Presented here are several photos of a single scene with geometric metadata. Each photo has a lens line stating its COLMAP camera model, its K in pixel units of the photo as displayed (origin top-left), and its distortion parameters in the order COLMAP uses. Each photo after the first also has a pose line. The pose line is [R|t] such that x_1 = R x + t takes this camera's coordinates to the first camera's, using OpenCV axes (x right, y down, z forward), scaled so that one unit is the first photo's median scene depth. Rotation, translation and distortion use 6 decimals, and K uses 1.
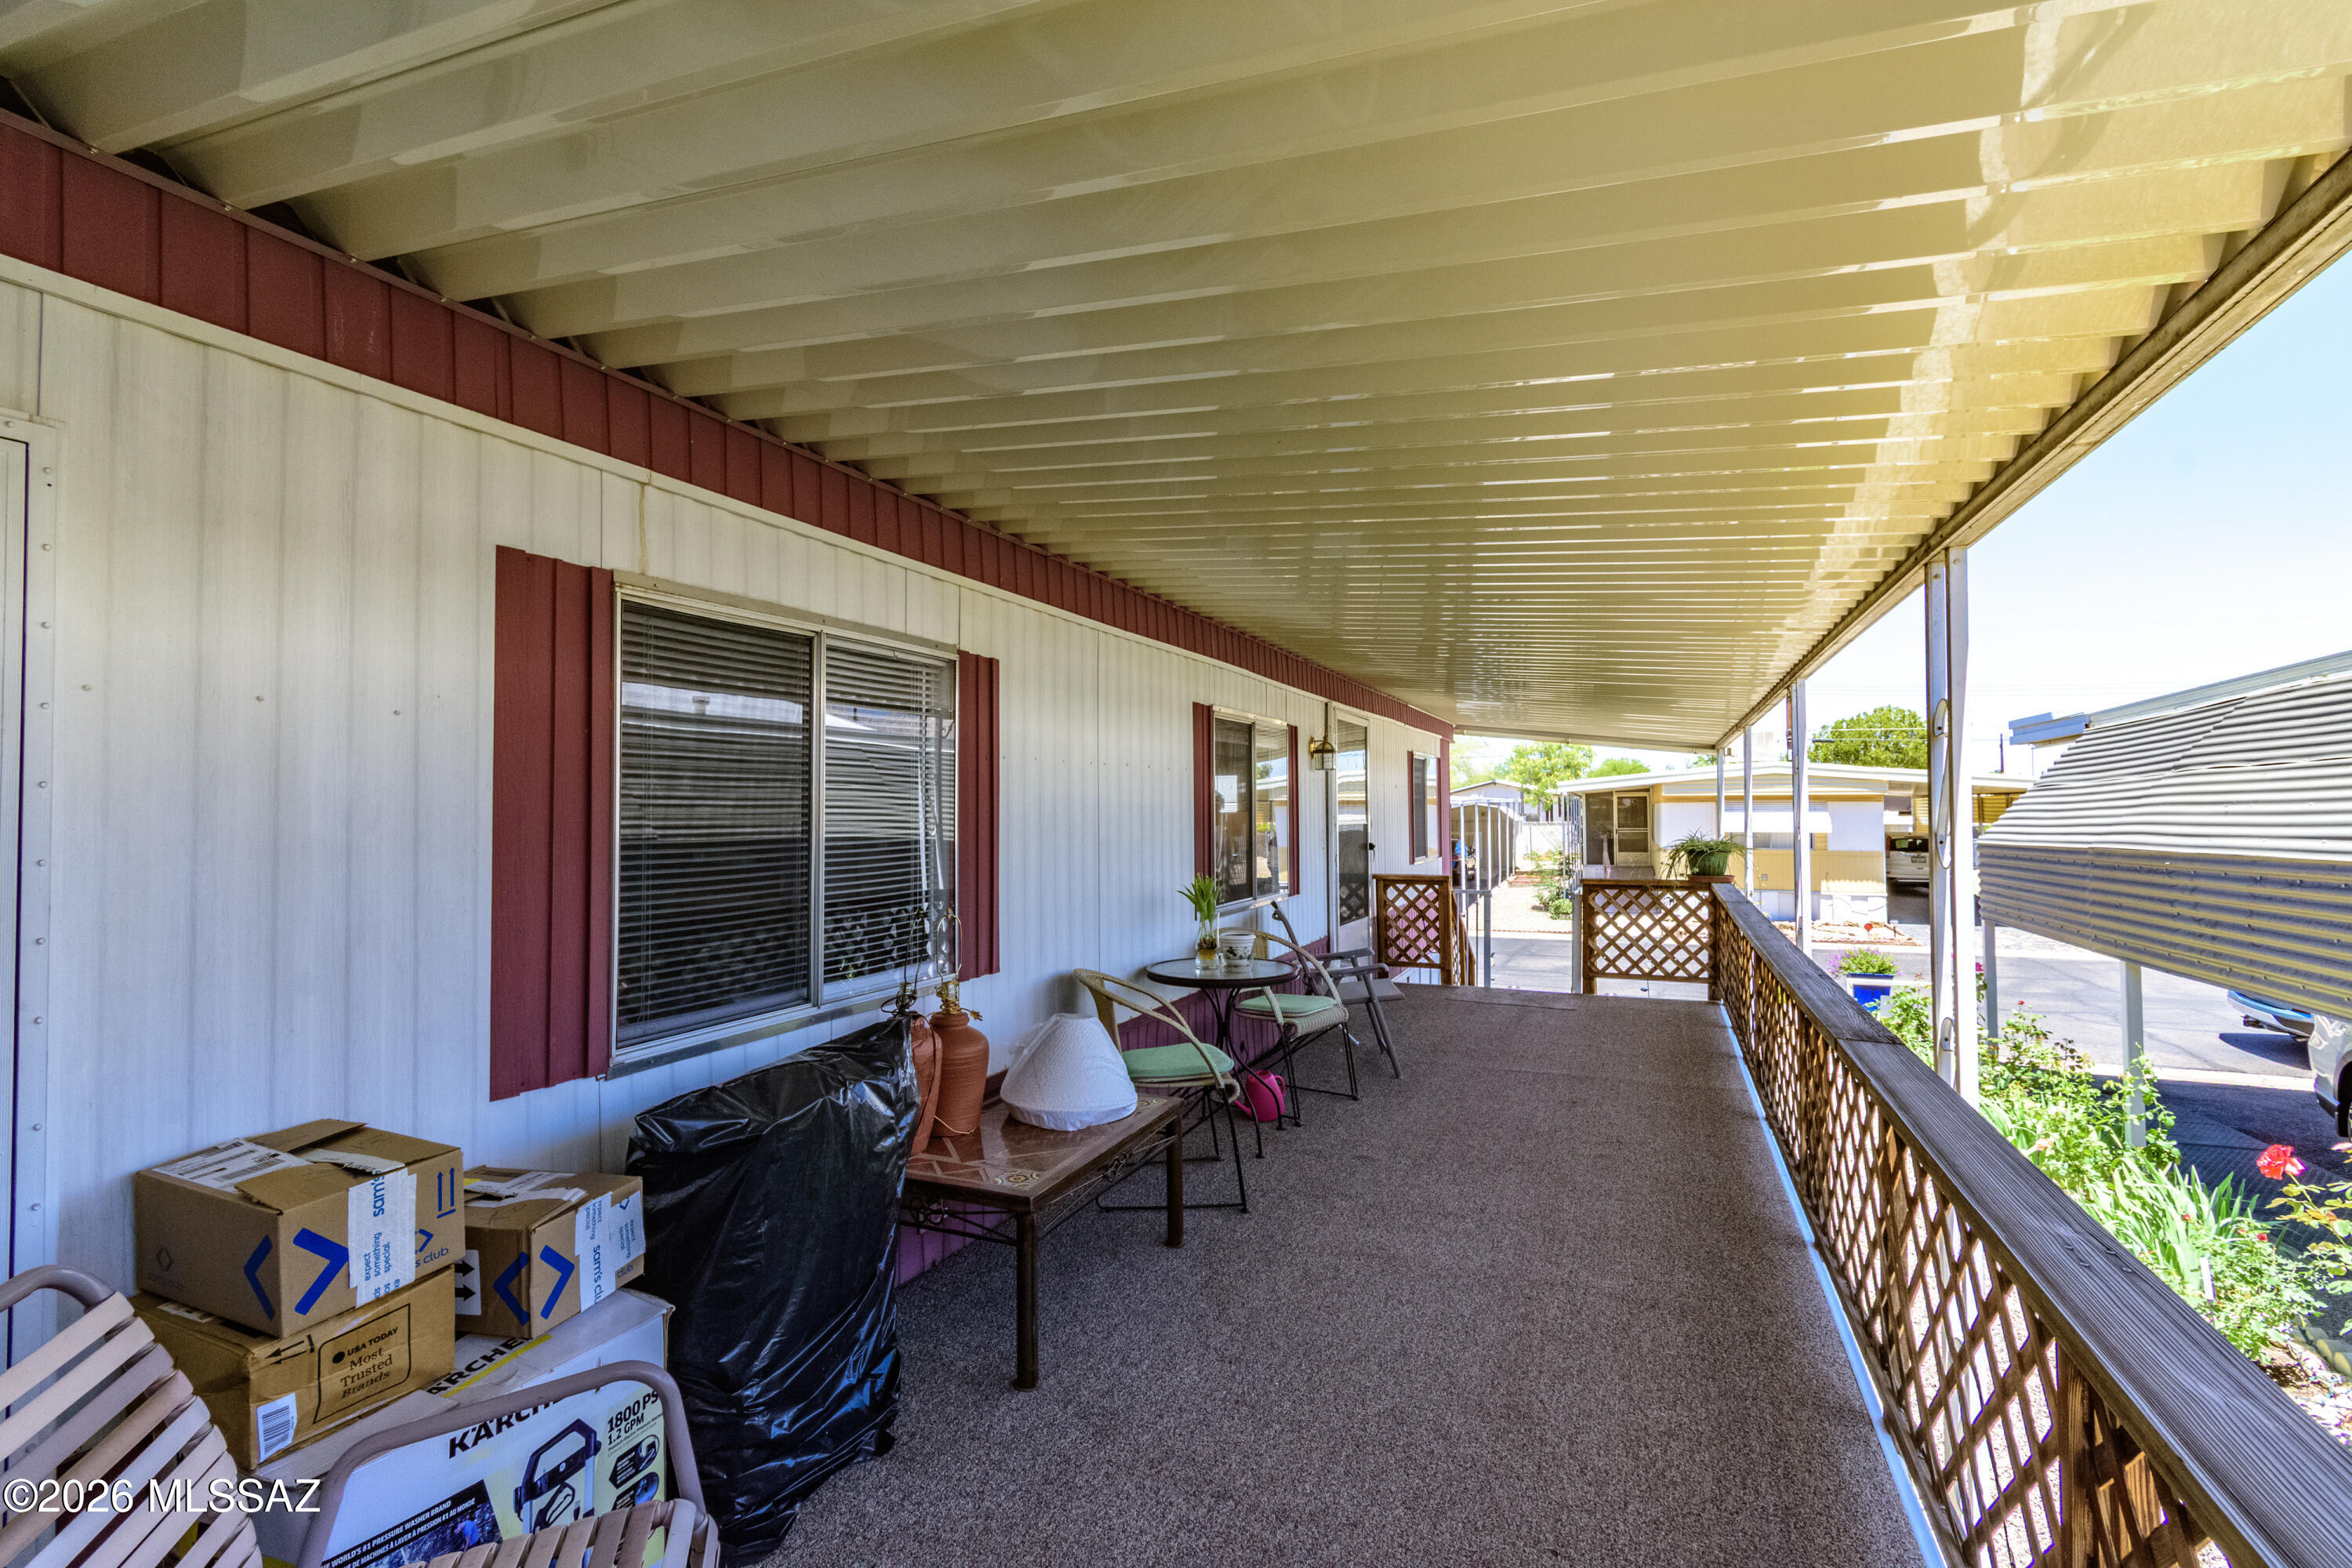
lens RADIAL K [[1063.6, 0, 1190.3], [0, 1063.6, 749.1], [0, 0, 1]] dist [0.005433, -0.000403]
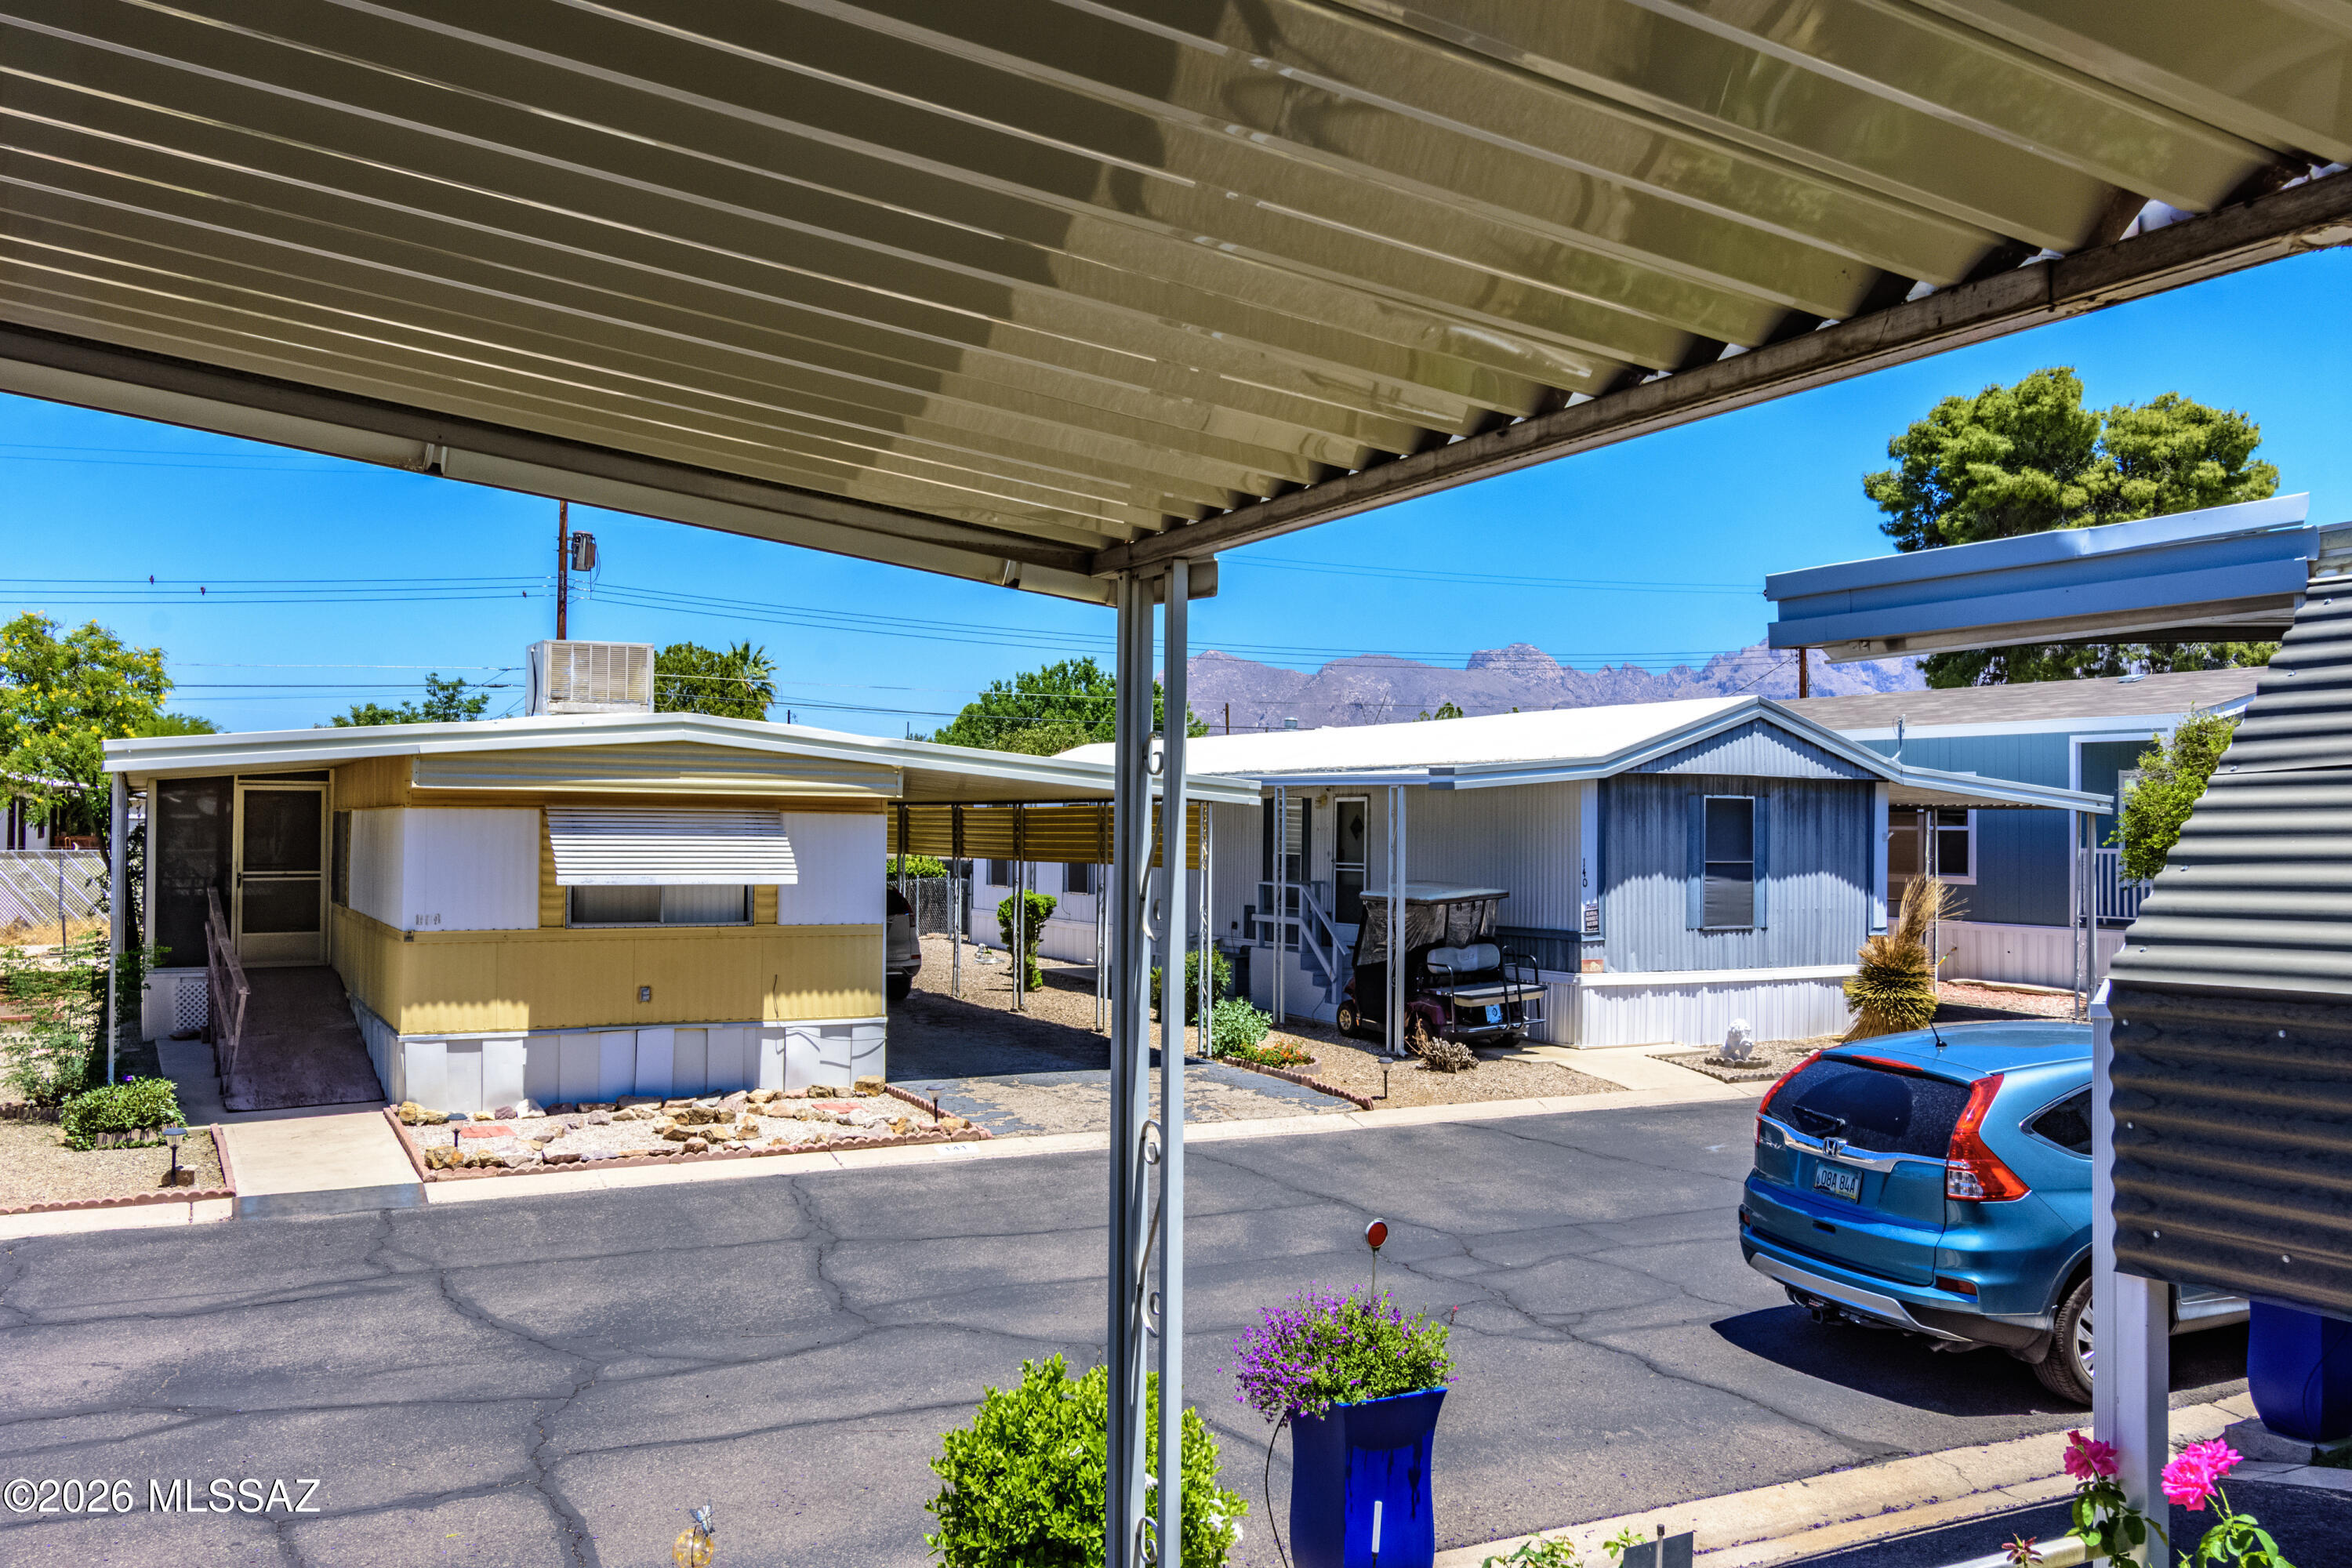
lens RADIAL K [[1923.9, 0, 1176.0], [0, 1923.9, 784.0], [0, 0, 1]] dist [0.005324, -0.002473]
pose [[0.632518, 0.032383, 0.773868, 0.096078], [-0.060206, 0.998158, 0.007441, 0.022928], [-0.772202, -0.051298, 0.633303, 0.387479]]
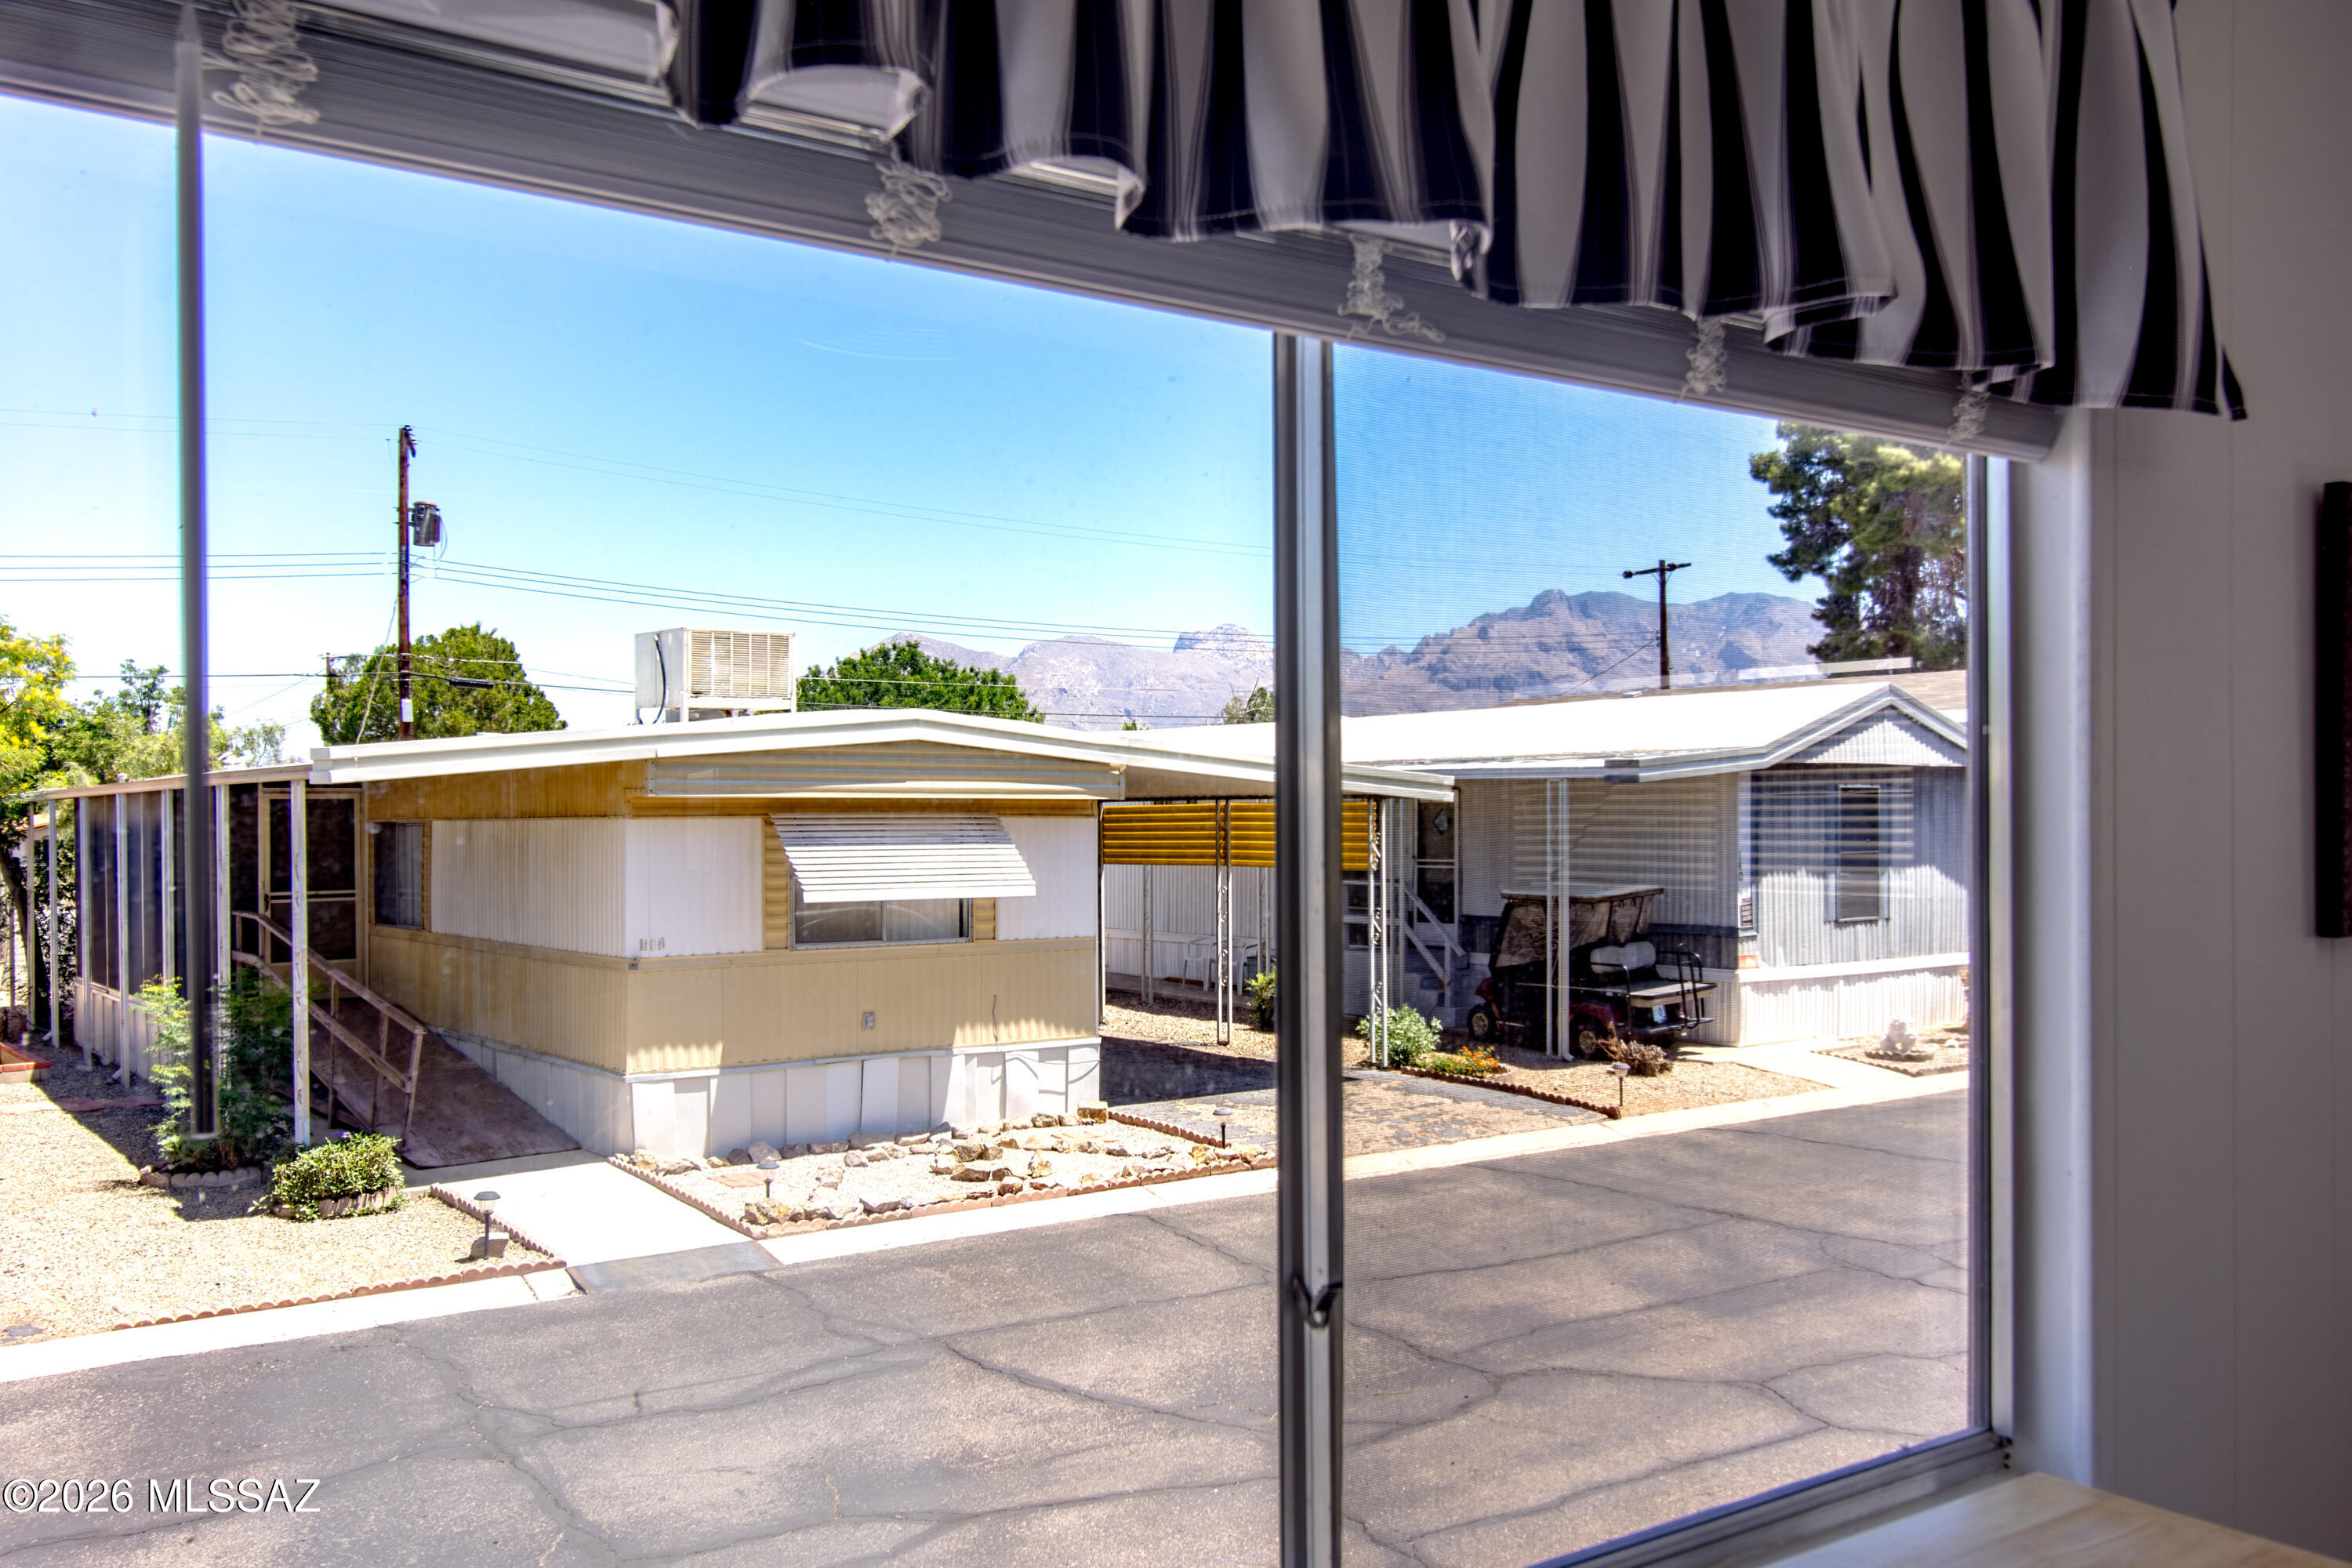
lens RADIAL K [[2023.7, 0, 1176.0], [0, 2023.7, 784.0], [0, 0, 1]] dist [0.009472, 0.010402]
pose [[0.507456, 0.020934, 0.861423, -0.013619], [-0.049543, 0.998760, 0.004913, 0.030592], [-0.860252, -0.045171, 0.507864, 0.566160]]
